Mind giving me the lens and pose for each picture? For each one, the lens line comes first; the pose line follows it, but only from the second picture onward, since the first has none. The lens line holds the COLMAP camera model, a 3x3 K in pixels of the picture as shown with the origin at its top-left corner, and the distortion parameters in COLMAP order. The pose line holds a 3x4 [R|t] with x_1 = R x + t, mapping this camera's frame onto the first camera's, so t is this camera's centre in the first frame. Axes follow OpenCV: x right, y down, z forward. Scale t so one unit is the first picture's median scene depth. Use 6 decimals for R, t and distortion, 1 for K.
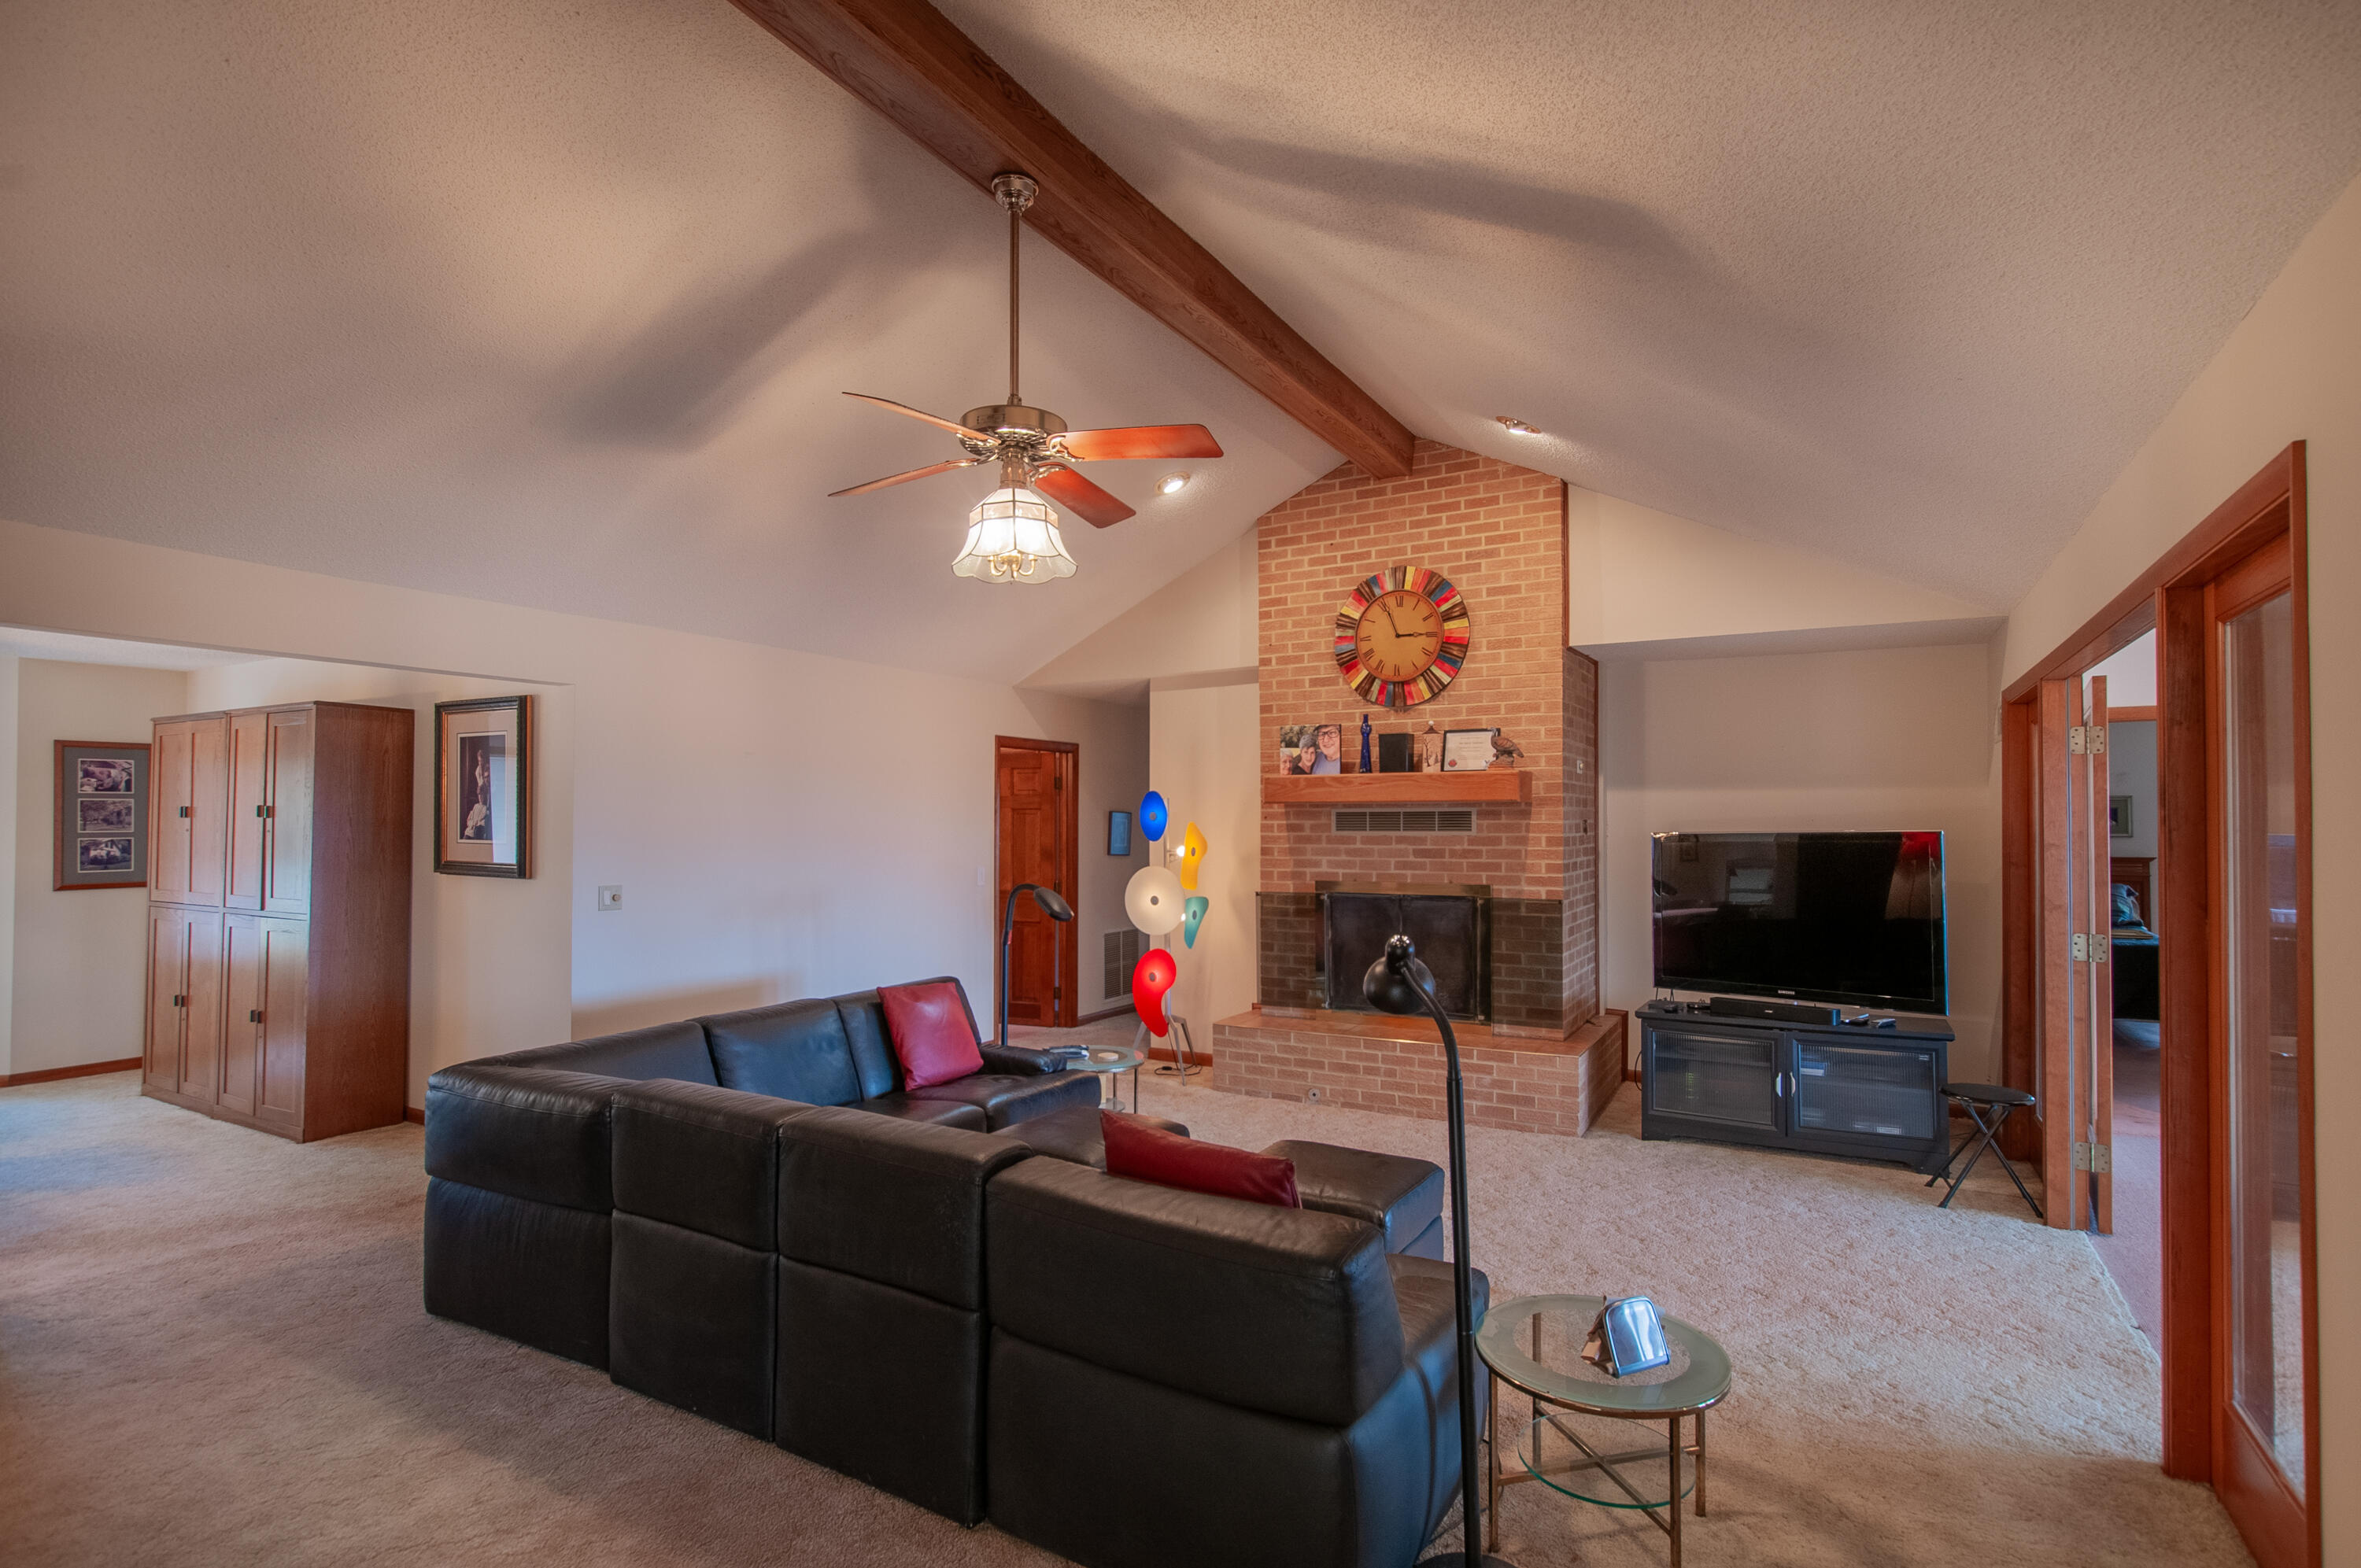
lens RADIAL K [[1148.6, 0, 1187.4], [0, 1148.6, 805.1], [0, 0, 1]] dist [-0.009550, 0.000178]
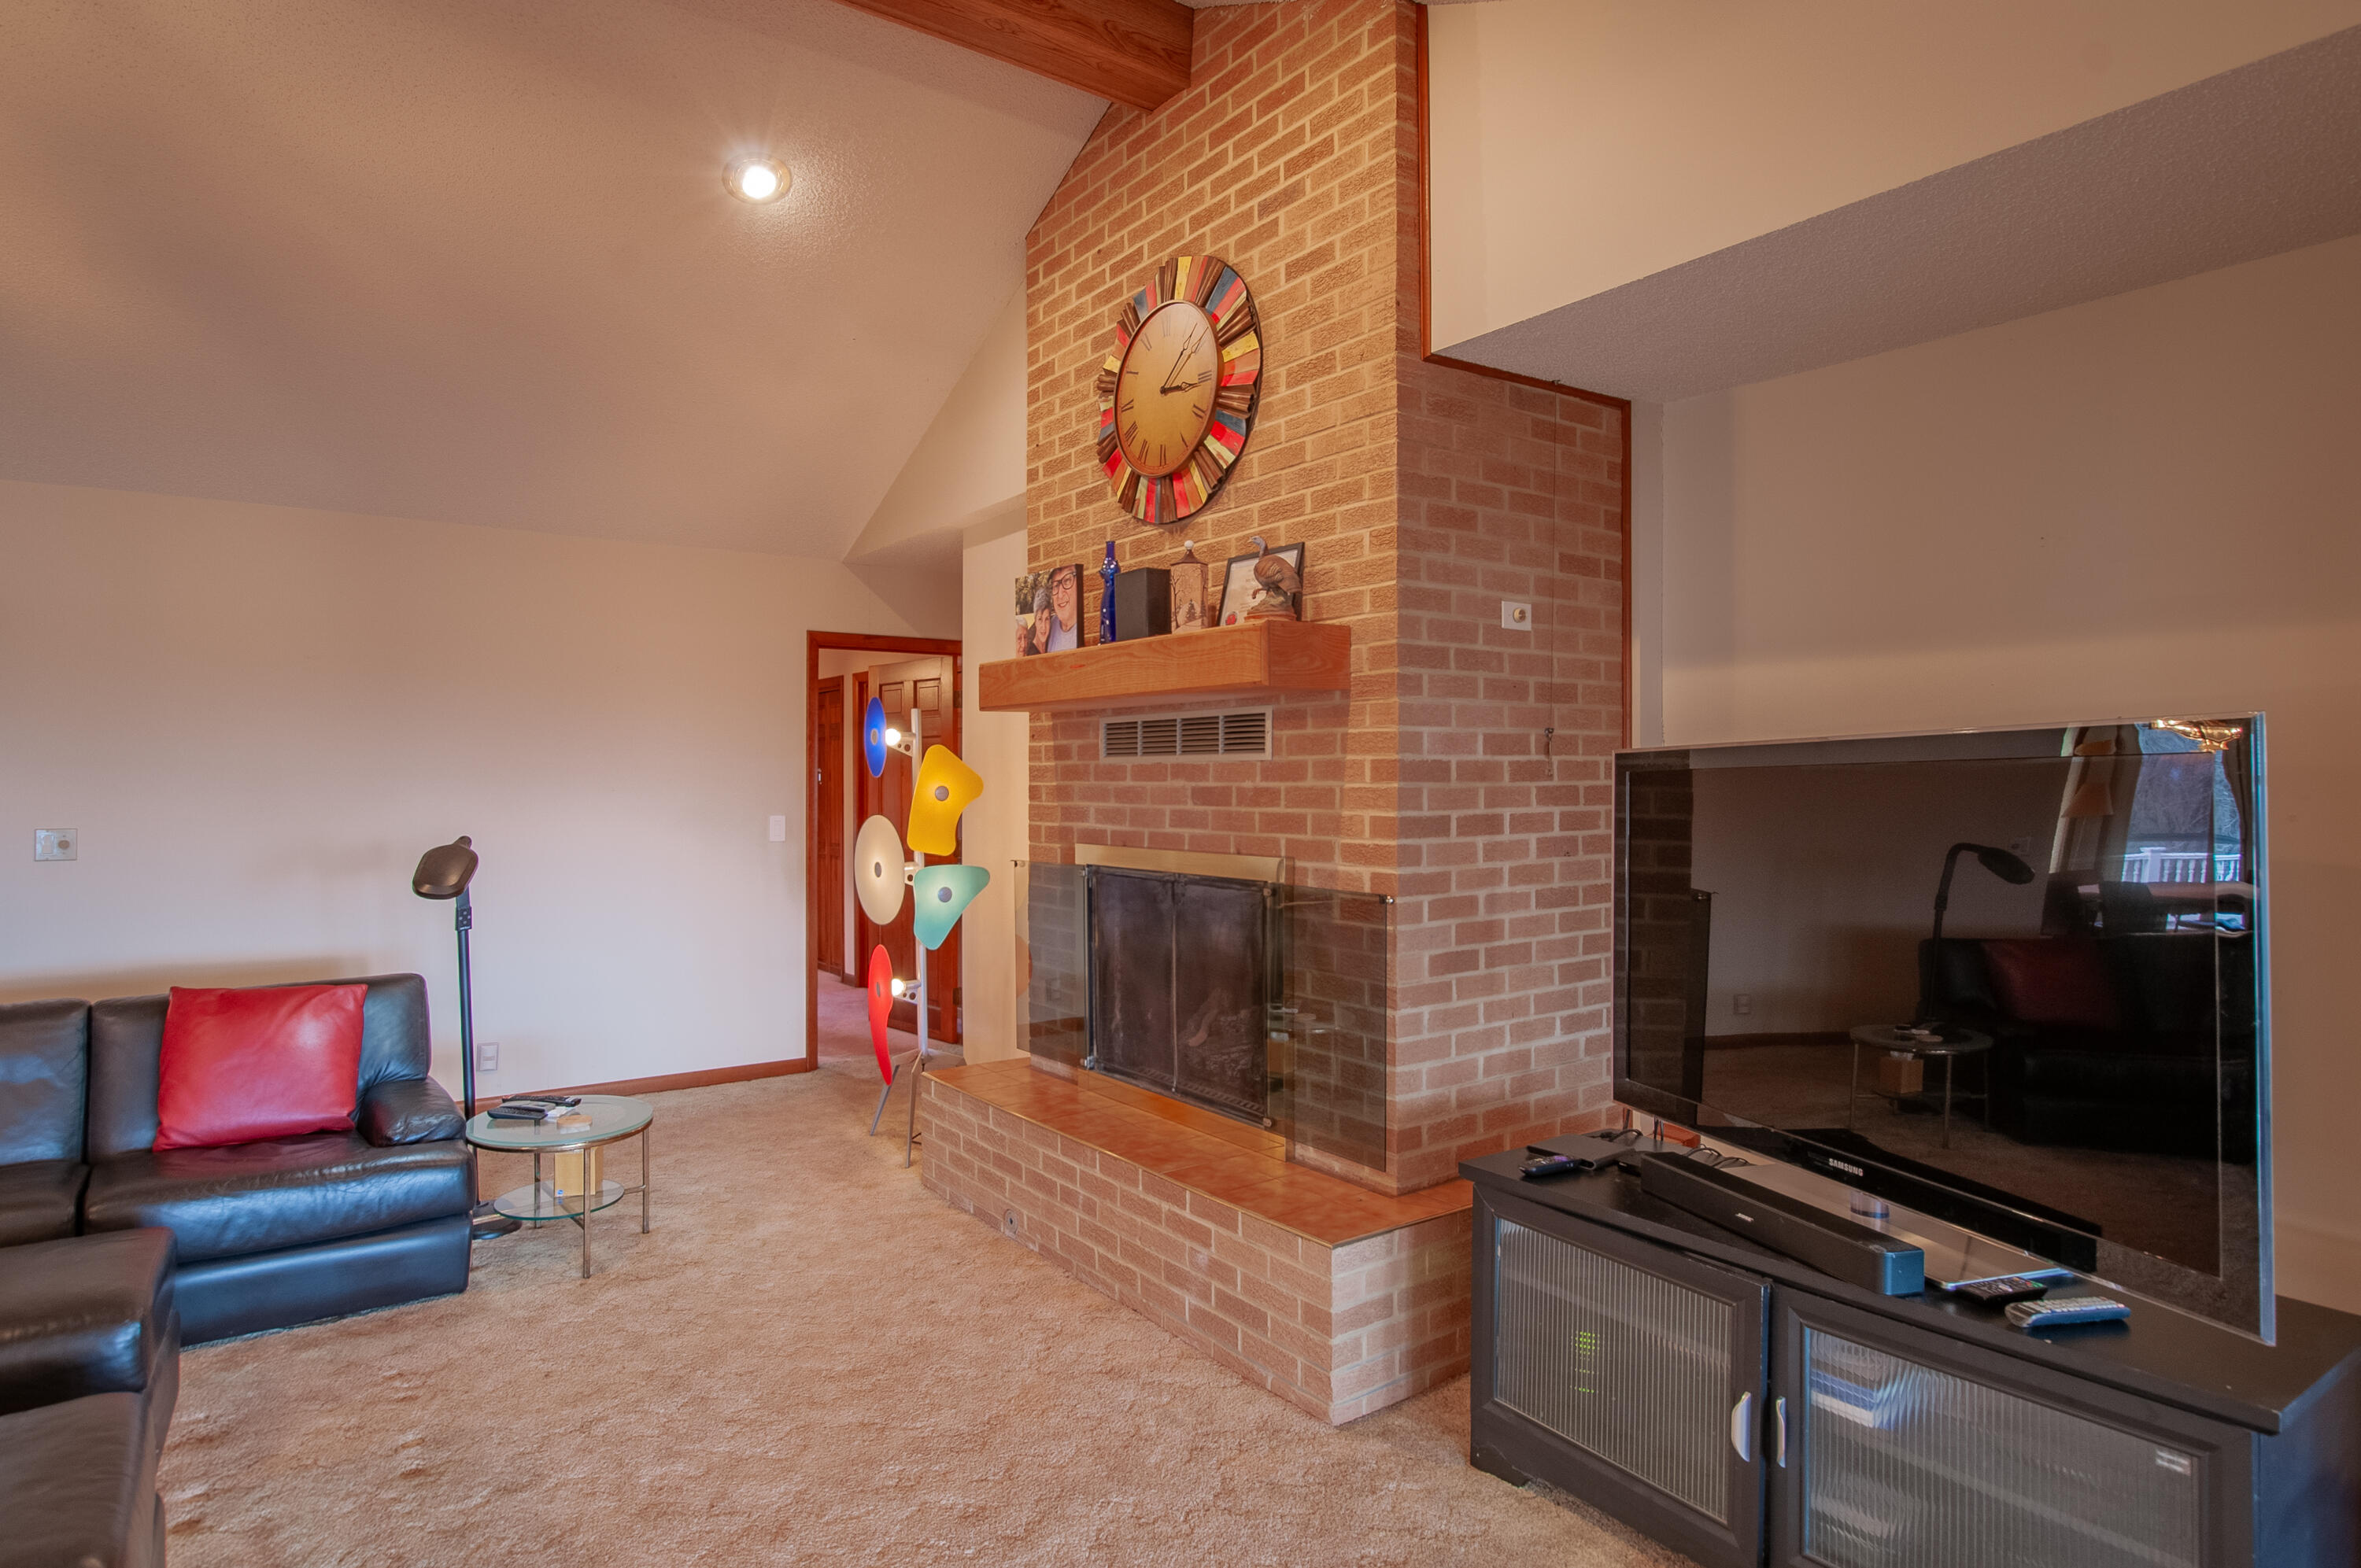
lens RADIAL K [[1267.6, 0, 1111.3], [0, 1267.6, 775.1], [0, 0, 1]] dist [-0.014164, 0.002427]
pose [[0.900255, -0.001586, -0.435359, 0.421547], [0.007573, 0.999899, 0.012017, 0.025080], [0.435296, -0.014116, 0.900177, 0.457642]]
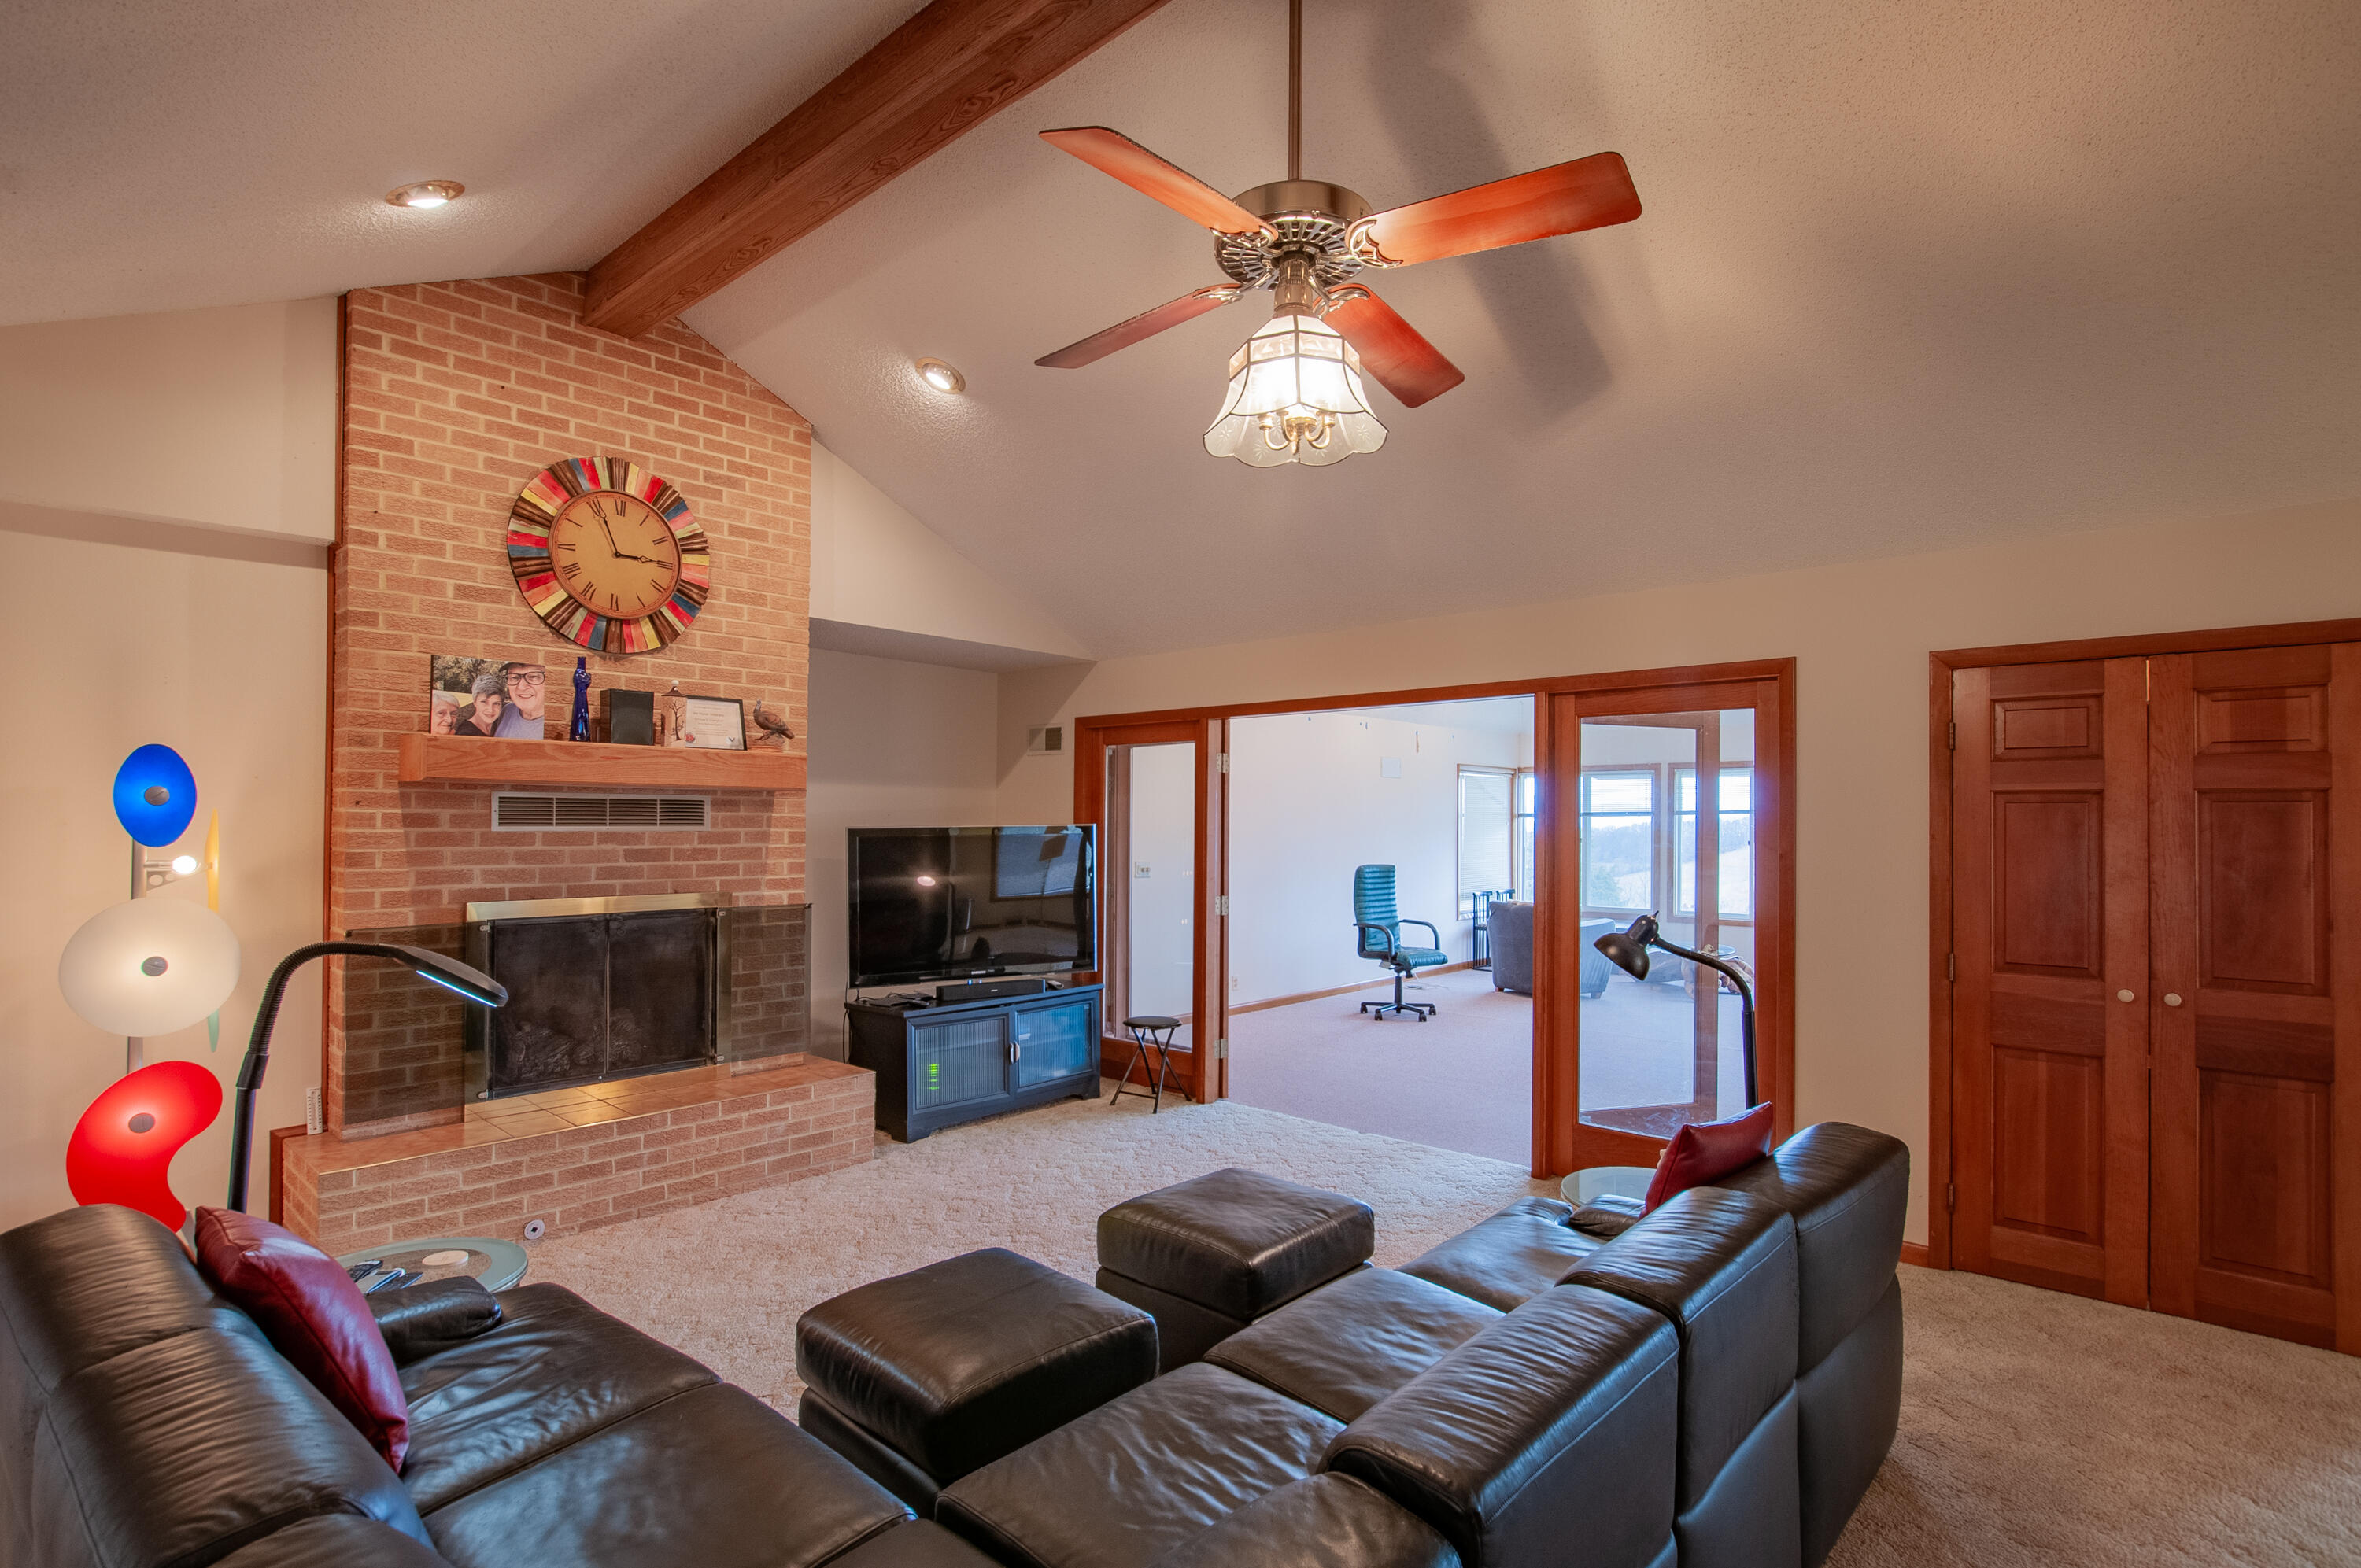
lens RADIAL K [[1148.6, 0, 1187.4], [0, 1148.6, 805.1], [0, 0, 1]] dist [-0.009550, 0.000178]
pose [[0.214504, 0.015094, 0.976606, -0.443550], [-0.024162, 0.999657, -0.010143, 0.008421], [-0.976424, -0.021421, 0.214795, 0.496044]]
